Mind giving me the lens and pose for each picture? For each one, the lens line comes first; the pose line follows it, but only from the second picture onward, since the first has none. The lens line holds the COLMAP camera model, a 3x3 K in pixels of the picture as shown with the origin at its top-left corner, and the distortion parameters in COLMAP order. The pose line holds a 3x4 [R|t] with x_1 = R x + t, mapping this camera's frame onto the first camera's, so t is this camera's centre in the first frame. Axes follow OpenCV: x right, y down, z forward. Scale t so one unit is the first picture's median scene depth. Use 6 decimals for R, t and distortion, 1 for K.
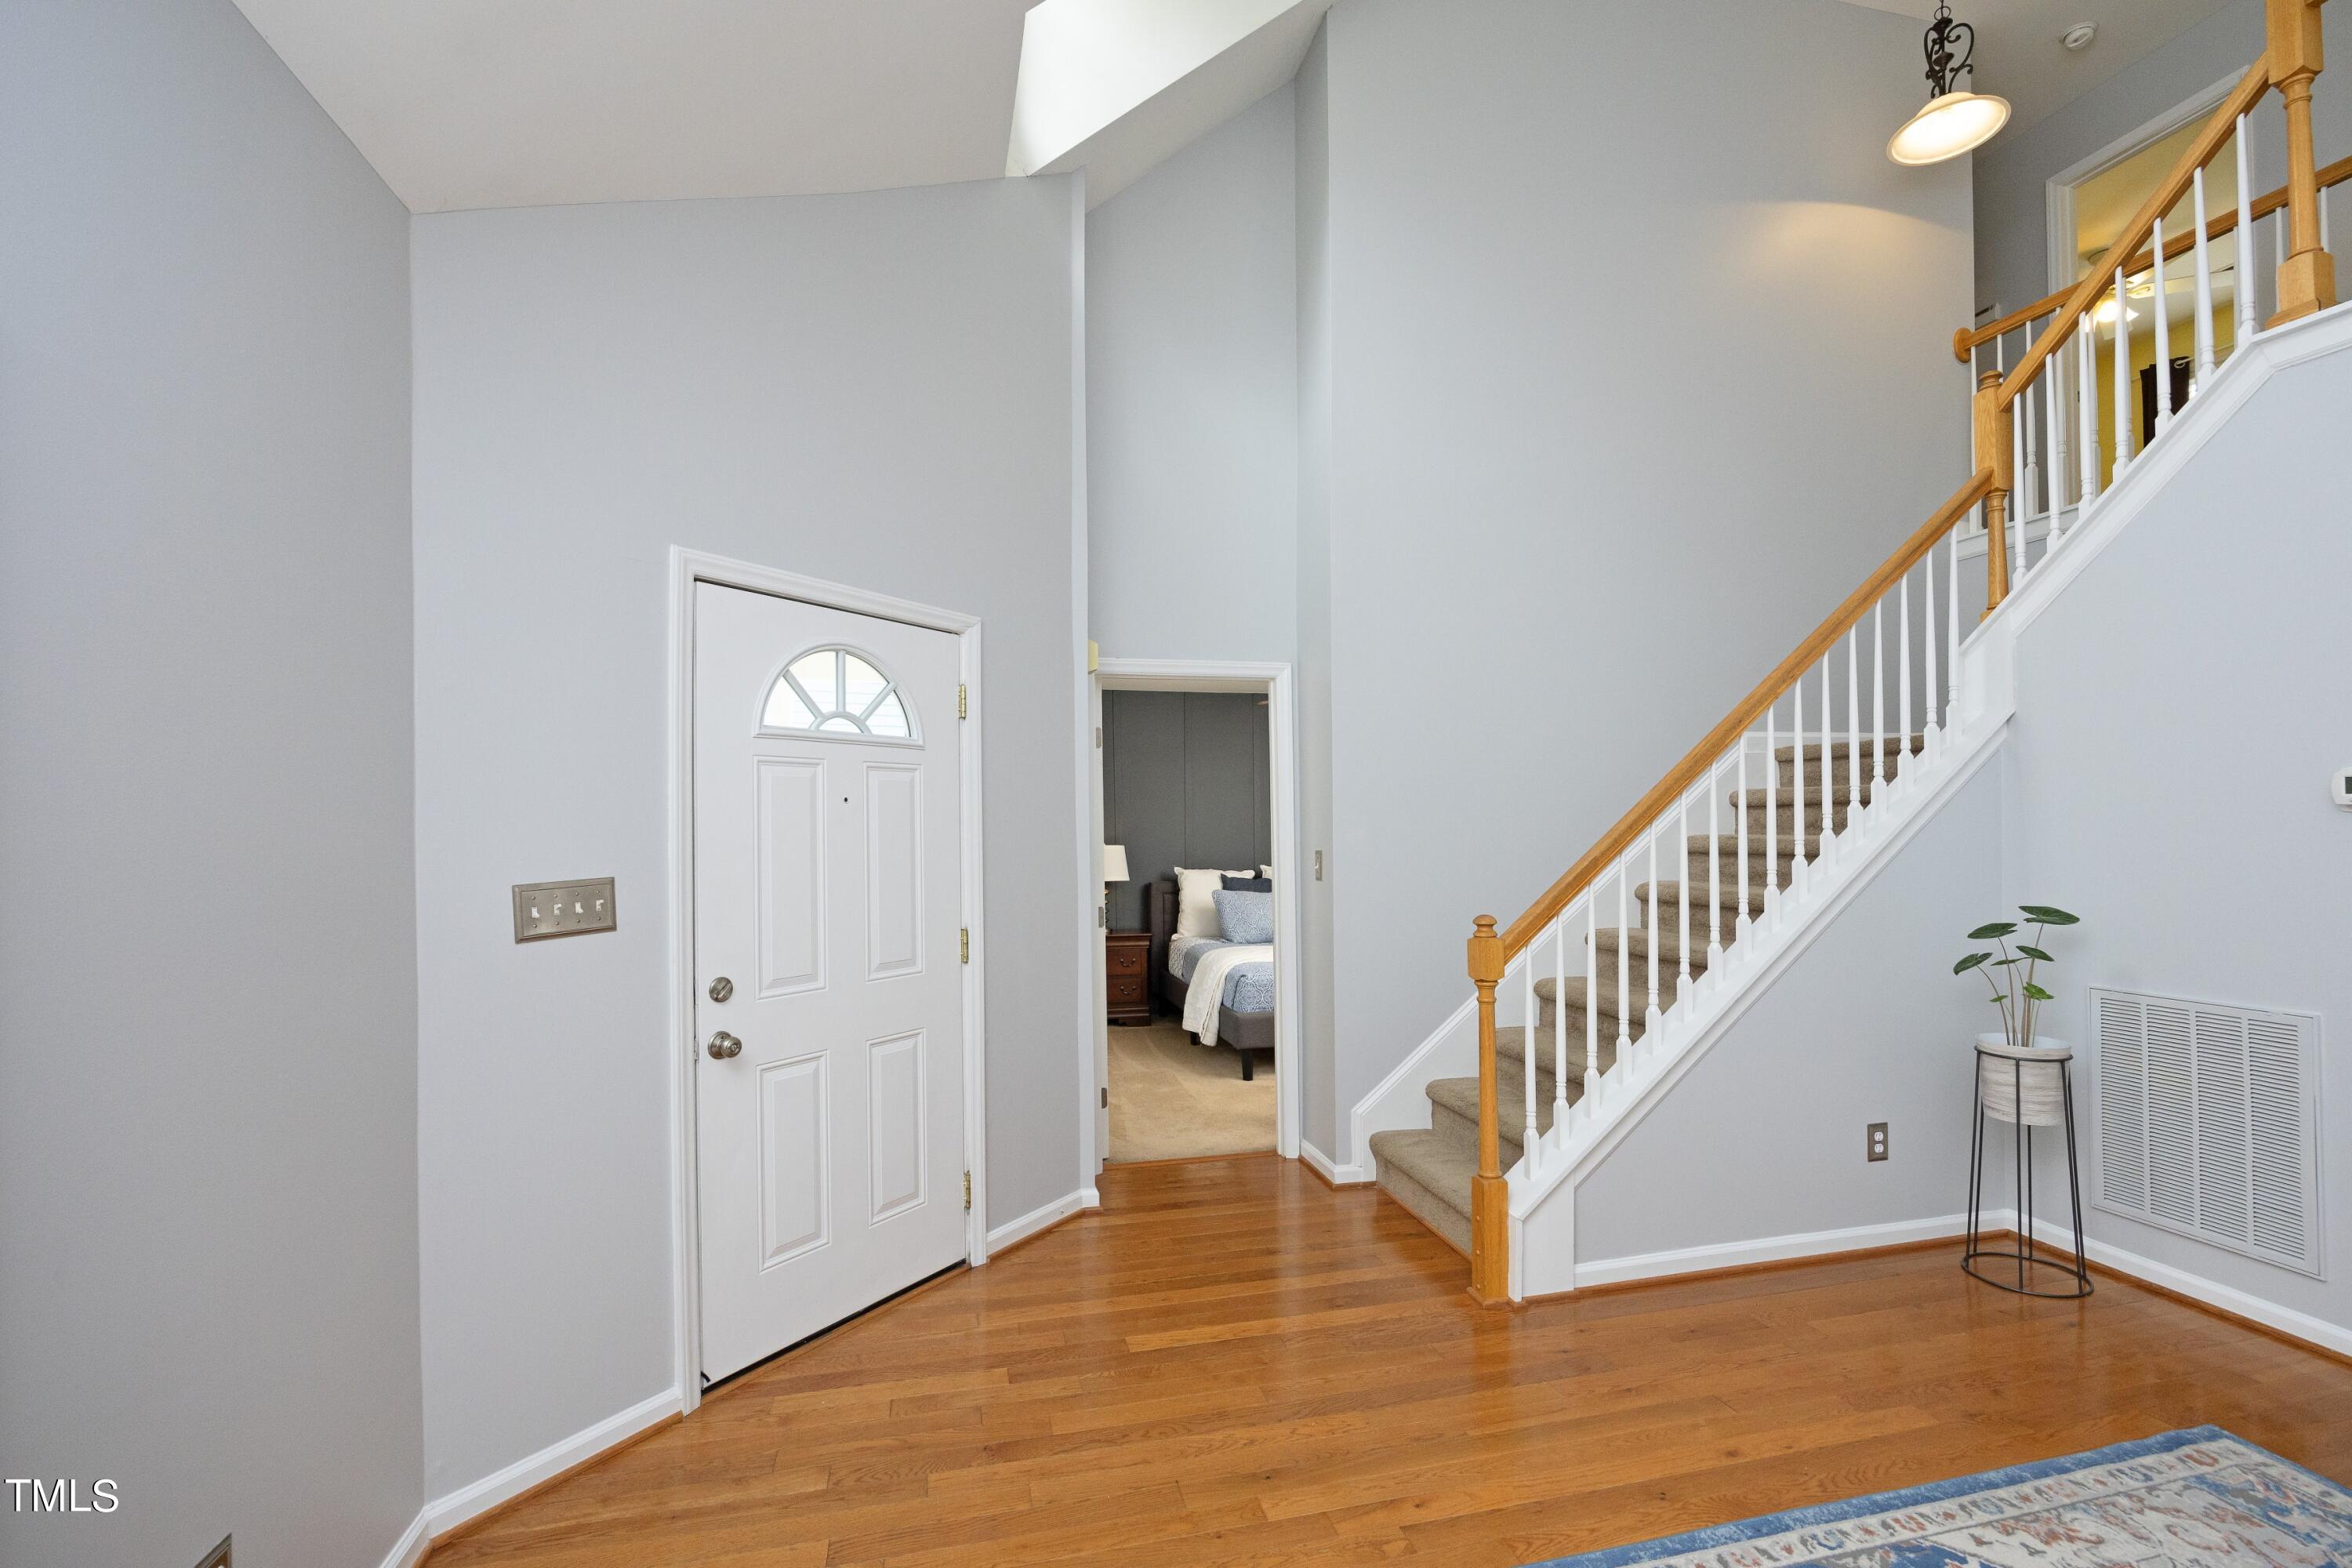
lens RADIAL K [[1022.3, 0, 1181.5], [0, 1022.3, 800.1], [0, 0, 1]] dist [-0.002061, -0.000069]
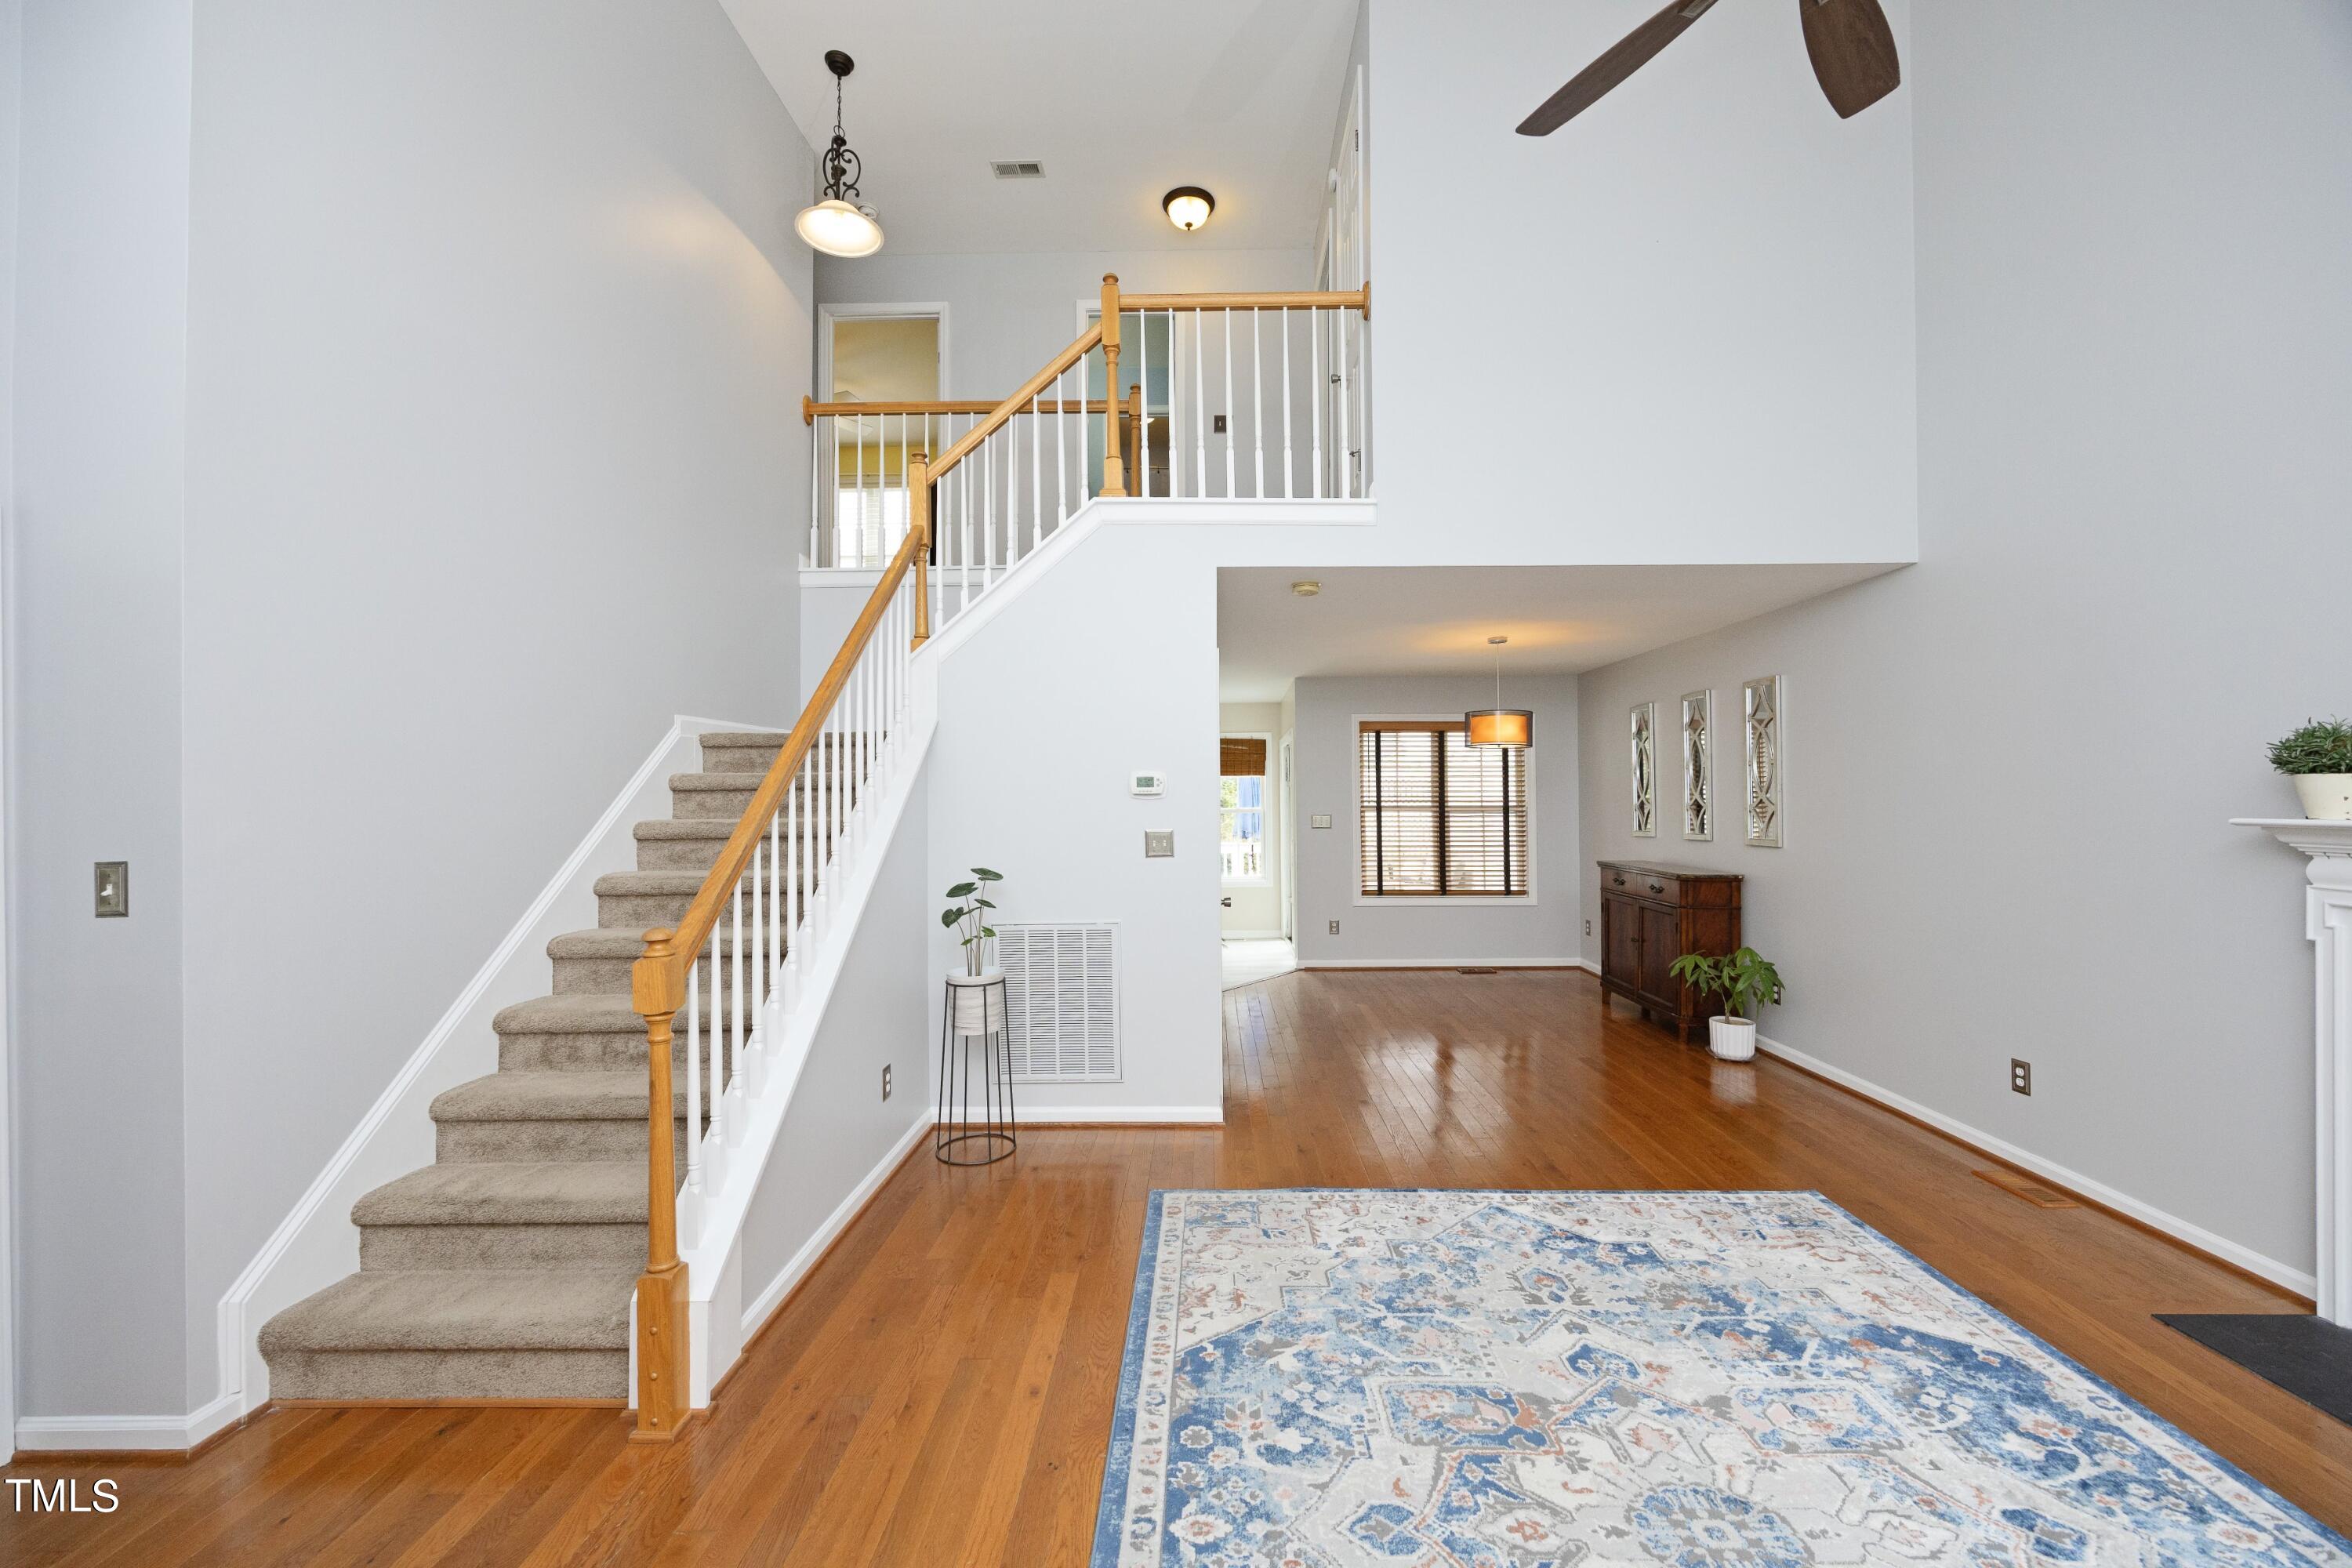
lens RADIAL K [[941.0, 0, 1176.0], [0, 941.0, 784.0], [0, 0, 1]] dist [0.001903, 0.000105]
pose [[0.250091, 0.020942, 0.967996, -0.145653], [-0.018874, 0.999682, -0.016752, 0.004895], [-0.968038, -0.014080, 0.250406, 0.225754]]
